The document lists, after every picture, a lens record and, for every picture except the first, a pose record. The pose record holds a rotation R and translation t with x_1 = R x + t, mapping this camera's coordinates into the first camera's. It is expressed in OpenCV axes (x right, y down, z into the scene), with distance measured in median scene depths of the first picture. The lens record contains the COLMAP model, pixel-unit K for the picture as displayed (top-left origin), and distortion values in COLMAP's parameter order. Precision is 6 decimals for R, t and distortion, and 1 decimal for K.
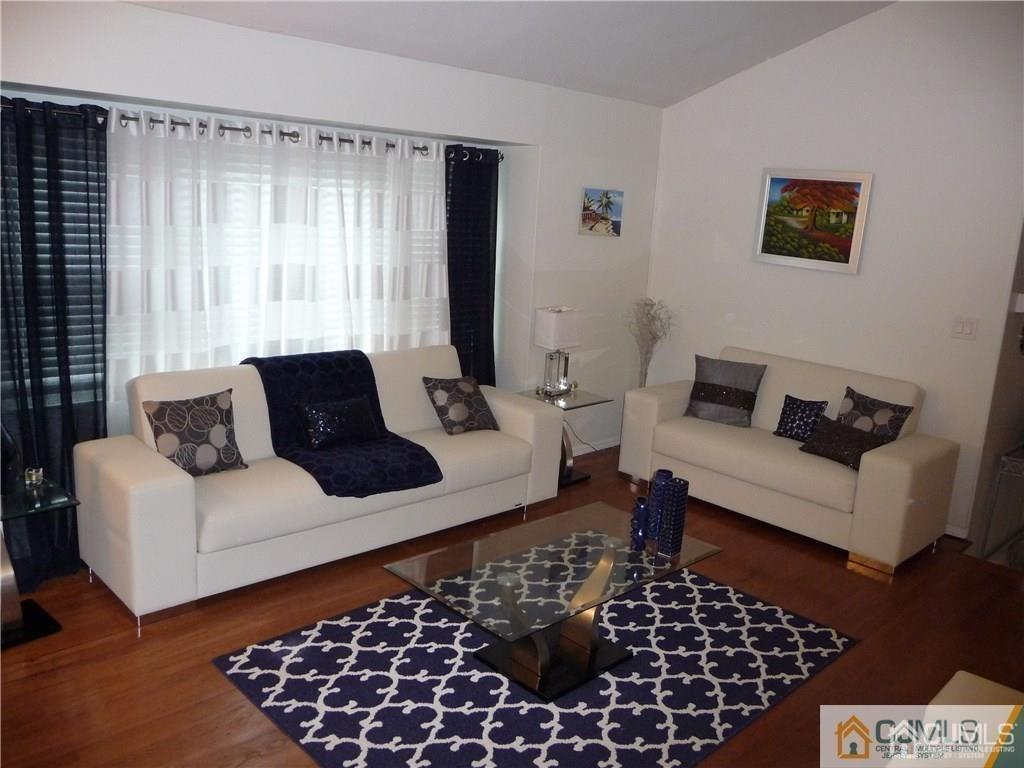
lens RADIAL K [[852.1, 0, 518.8], [0, 852.1, 381.9], [0, 0, 1]] dist [0.001796, -0.018201]
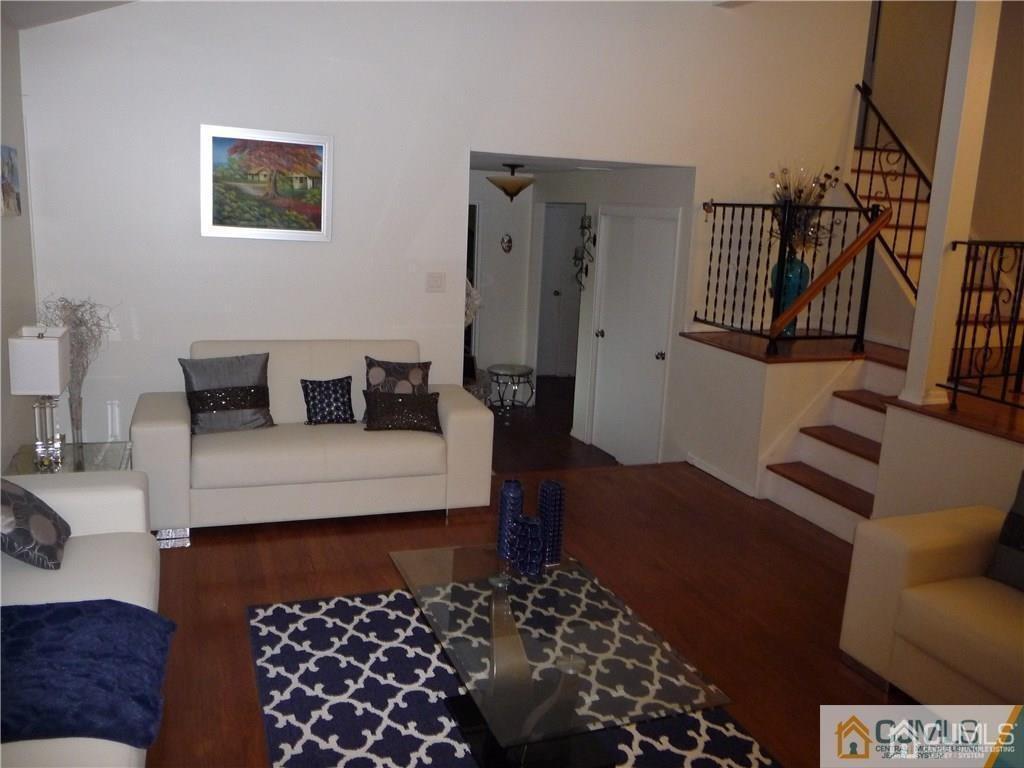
lens RADIAL K [[852.1, 0, 515.3], [0, 852.1, 385.5], [0, 0, 1]] dist [0.001796, -0.018201]
pose [[0.416639, -0.241709, 0.876350, -0.394777], [0.169394, 0.967763, 0.186387, -0.110307], [-0.893150, 0.070792, 0.444152, 0.384667]]
